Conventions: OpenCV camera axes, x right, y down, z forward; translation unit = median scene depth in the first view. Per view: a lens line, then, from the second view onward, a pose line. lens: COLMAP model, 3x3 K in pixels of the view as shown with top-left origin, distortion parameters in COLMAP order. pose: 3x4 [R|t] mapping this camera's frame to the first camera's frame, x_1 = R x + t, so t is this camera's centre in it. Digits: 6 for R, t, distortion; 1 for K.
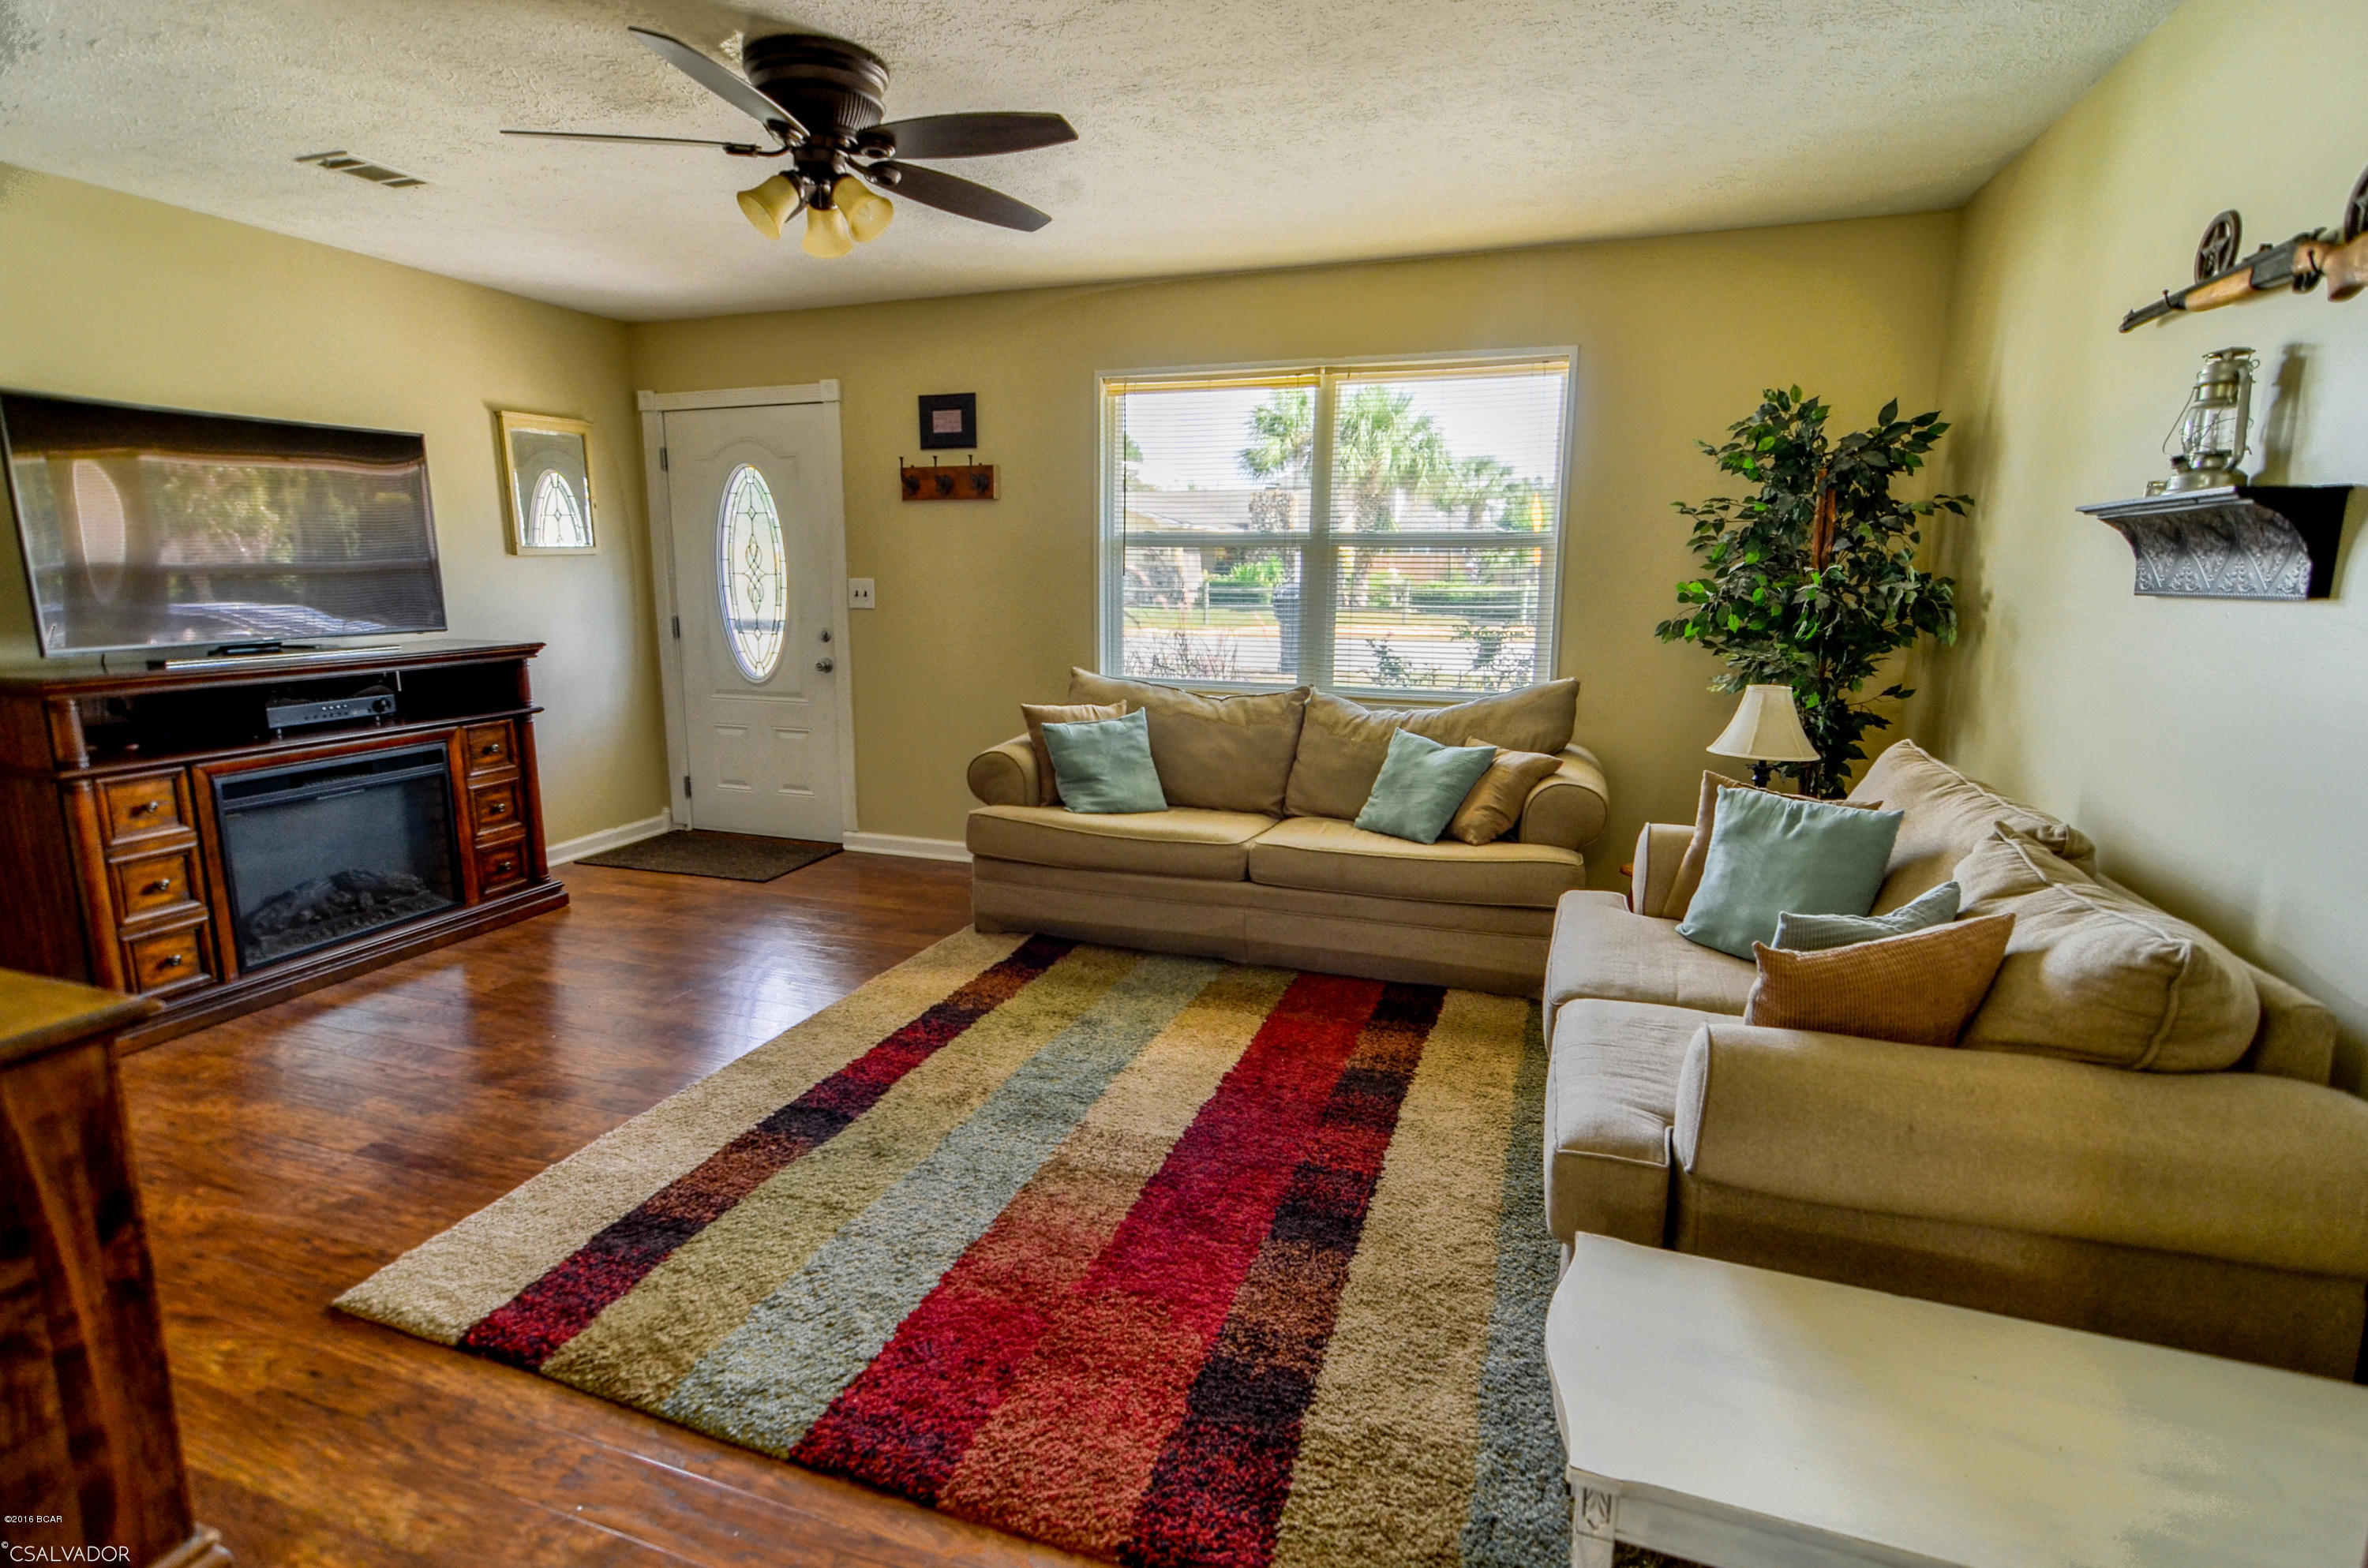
lens RADIAL K [[1151.4, 0, 1132.9], [0, 1151.4, 783.4], [0, 0, 1]] dist [-0.032631, -0.000431]
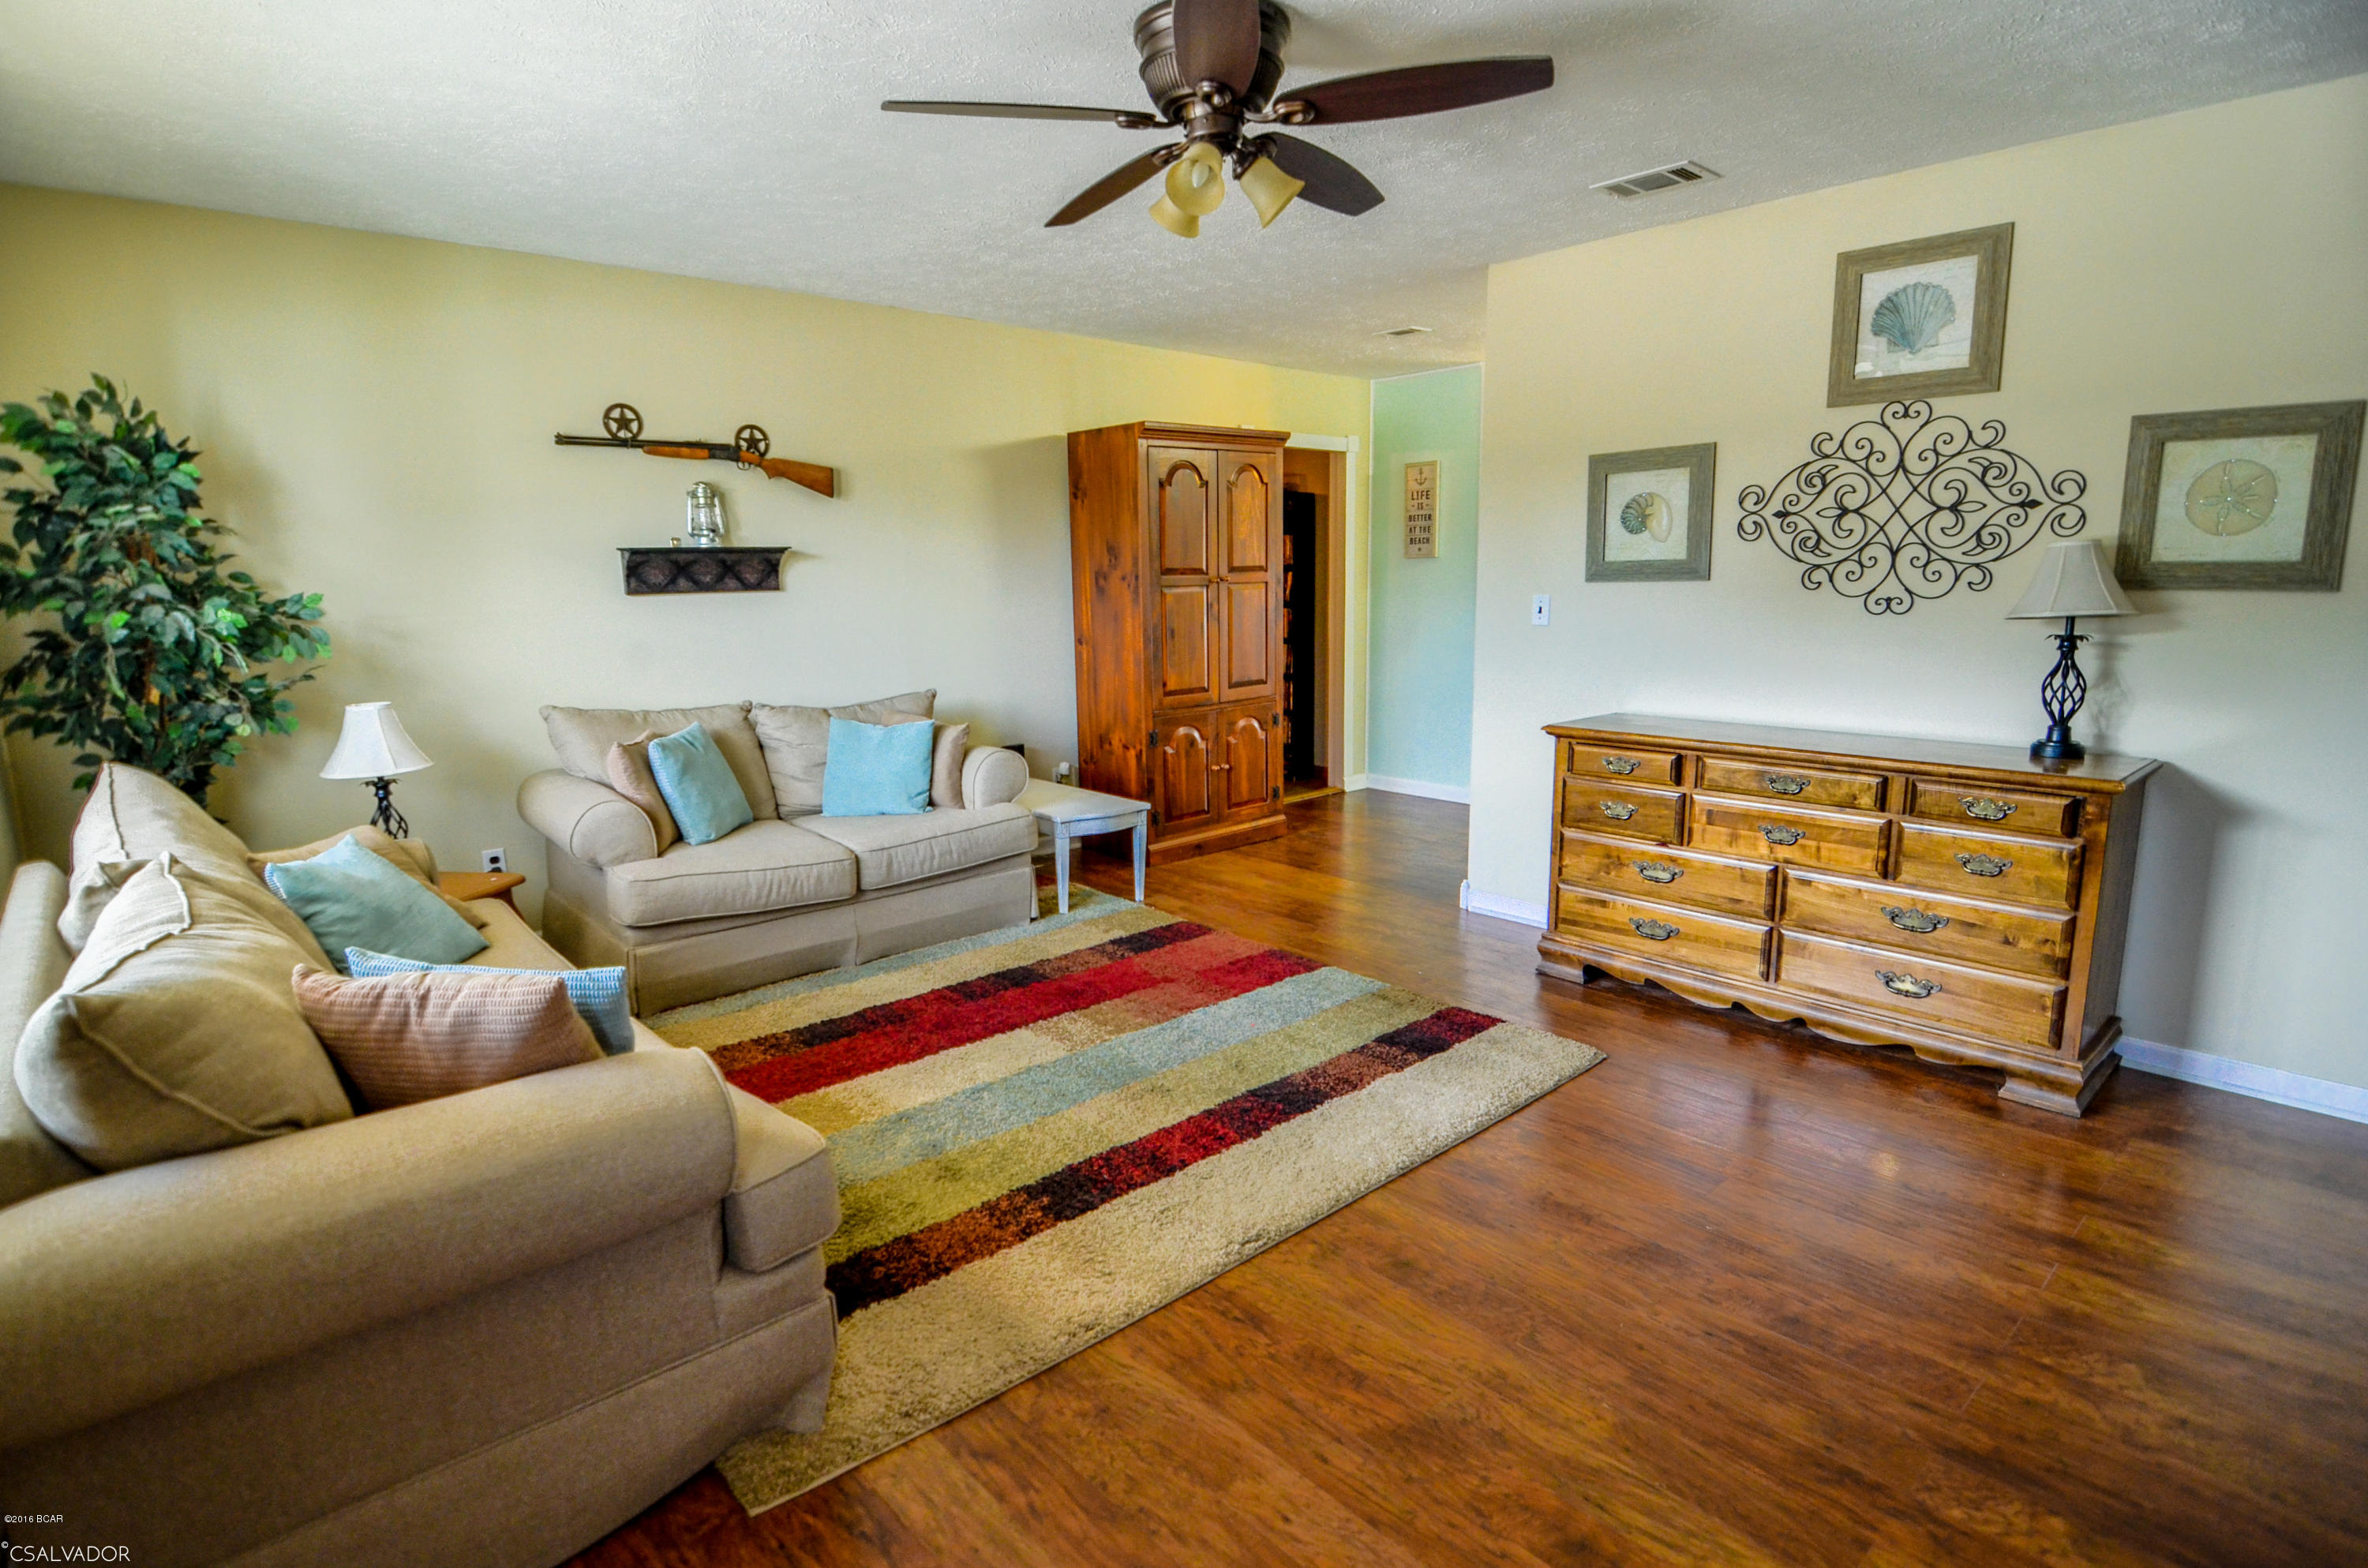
lens RADIAL K [[1211.5, 0, 1184.2], [0, 1211.5, 740.3], [0, 0, 1]] dist [-0.005357, -0.015214]
pose [[-0.890840, -0.060337, 0.450293, -0.799186], [0.087476, 0.949816, 0.300329, -0.433260], [-0.445817, 0.306935, -0.840856, 2.199444]]
